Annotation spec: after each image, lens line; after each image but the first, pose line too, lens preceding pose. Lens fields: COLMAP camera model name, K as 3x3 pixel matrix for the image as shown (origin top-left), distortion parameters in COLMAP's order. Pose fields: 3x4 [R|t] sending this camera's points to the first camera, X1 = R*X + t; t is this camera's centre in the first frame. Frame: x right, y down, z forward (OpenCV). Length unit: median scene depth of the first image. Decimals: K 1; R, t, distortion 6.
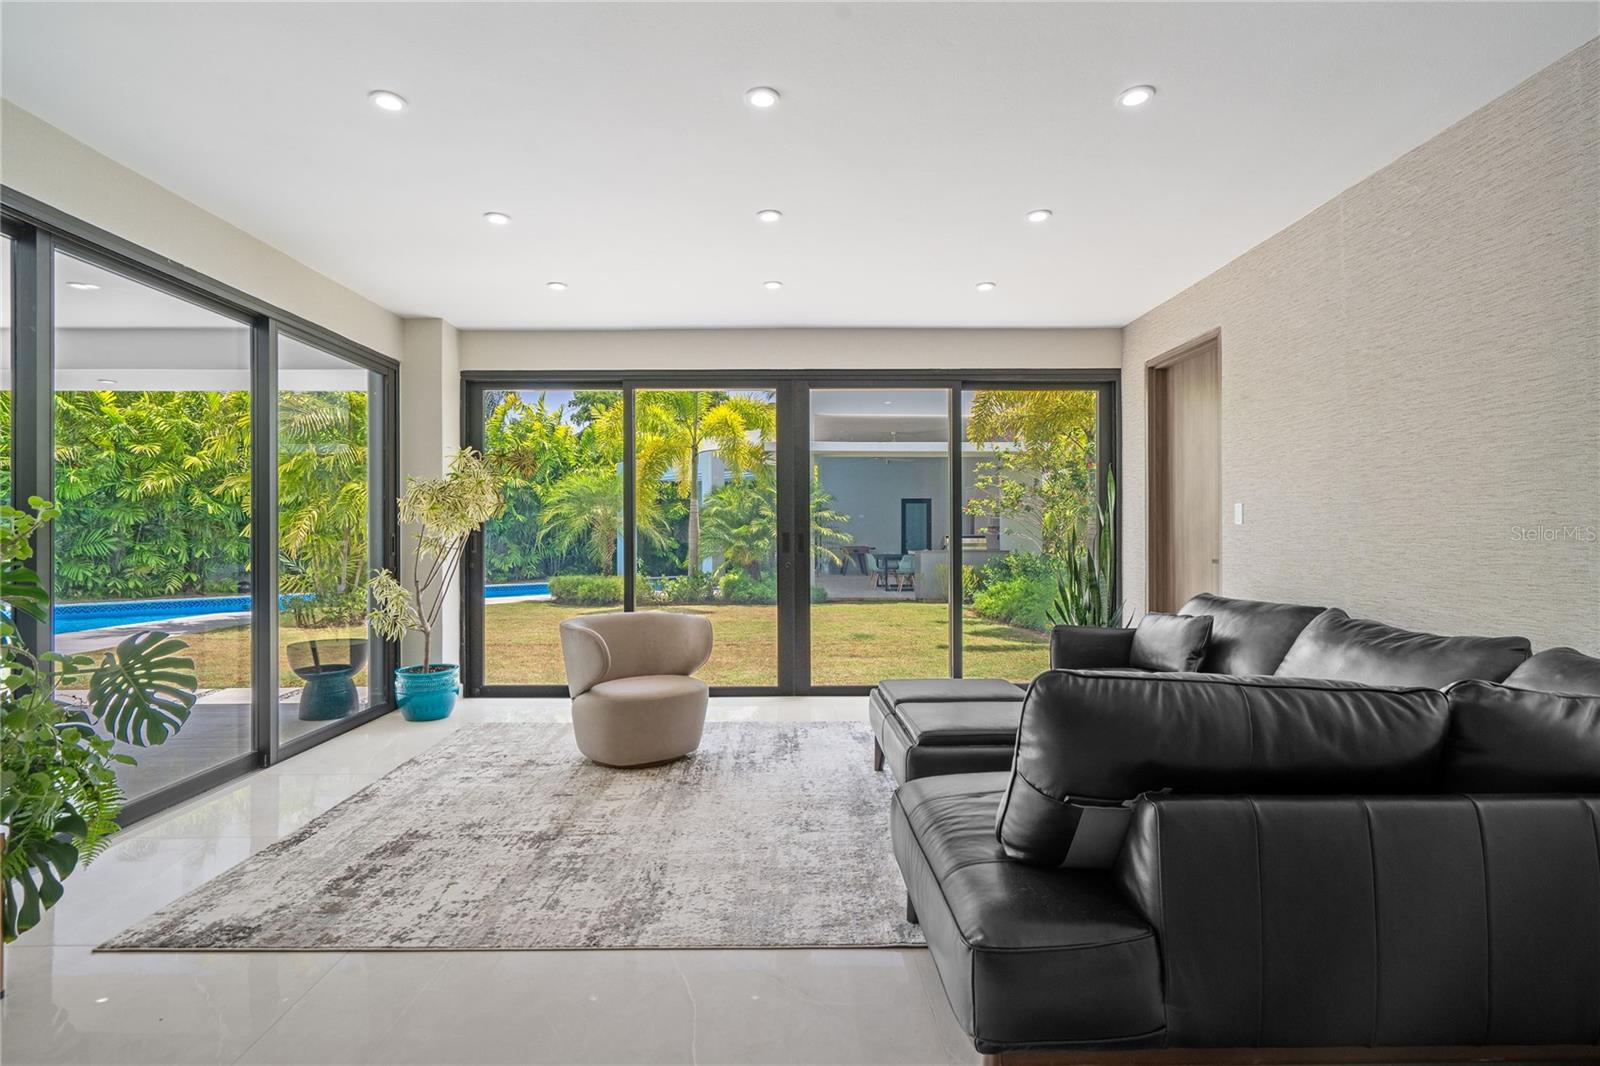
lens RADIAL K [[786.9, 0, 800.0], [0, 786.9, 533.0], [0, 0, 1]] dist [0.001896, 0.000229]
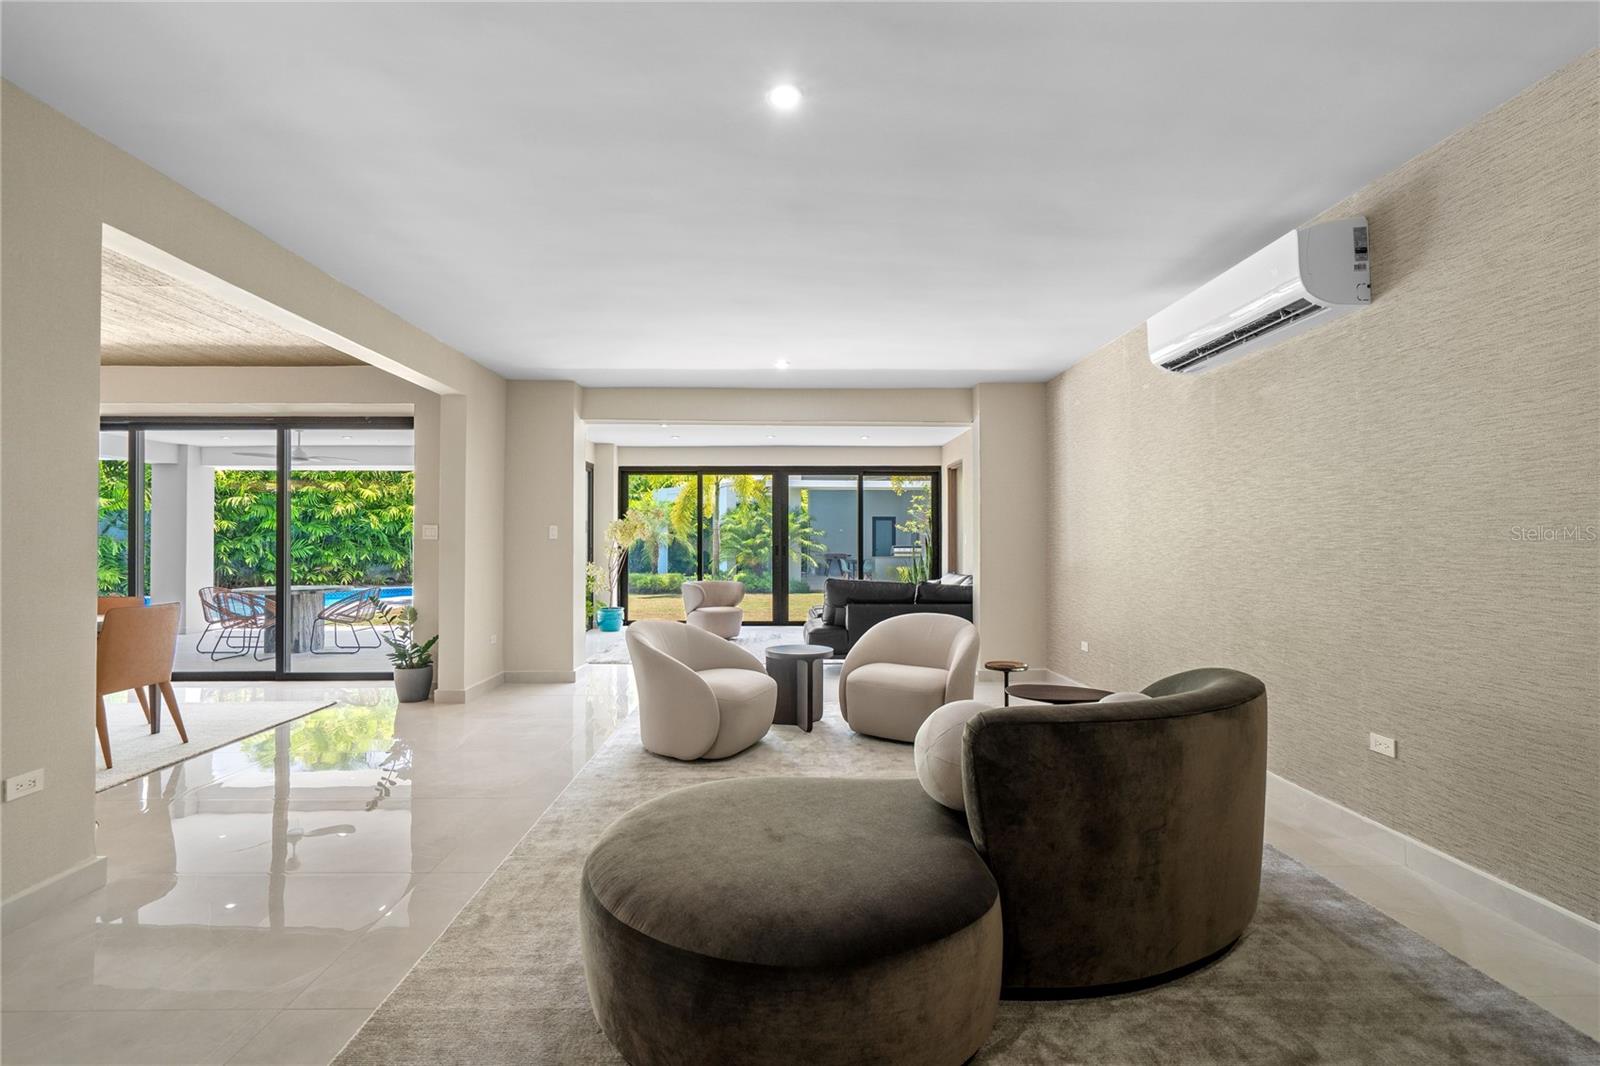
lens RADIAL K [[740.0, 0, 800.0], [0, 740.0, 533.0], [0, 0, 1]] dist [-0.002716, 0.000113]
pose [[0.999991, 0.003107, 0.002955, 0.014167], [-0.003073, 0.999931, -0.011349, -0.004687], [-0.002990, 0.011340, 0.999931, -0.350222]]
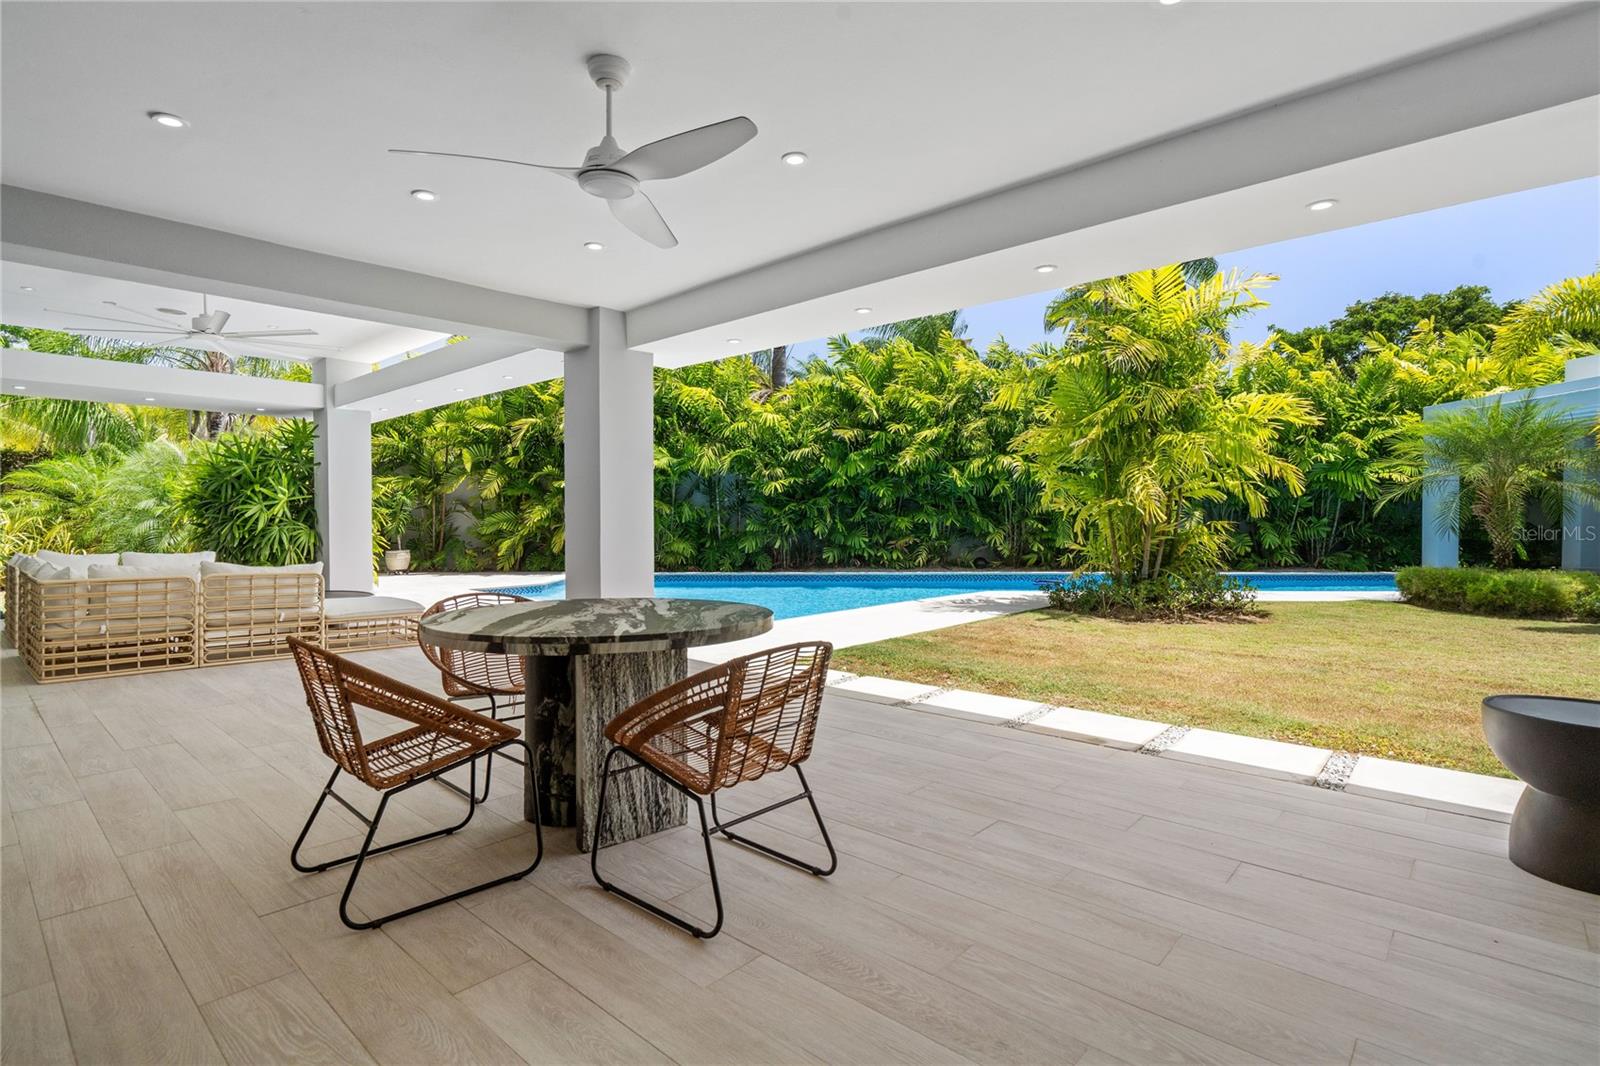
lens RADIAL K [[786.9, 0, 800.0], [0, 786.9, 533.0], [0, 0, 1]] dist [0.001896, 0.000229]
pose [[0.731300, 0.013435, -0.681924, -0.226367], [0.002102, 0.999757, 0.021951, 0.011055], [0.682053, -0.017486, 0.731093, 0.142487]]
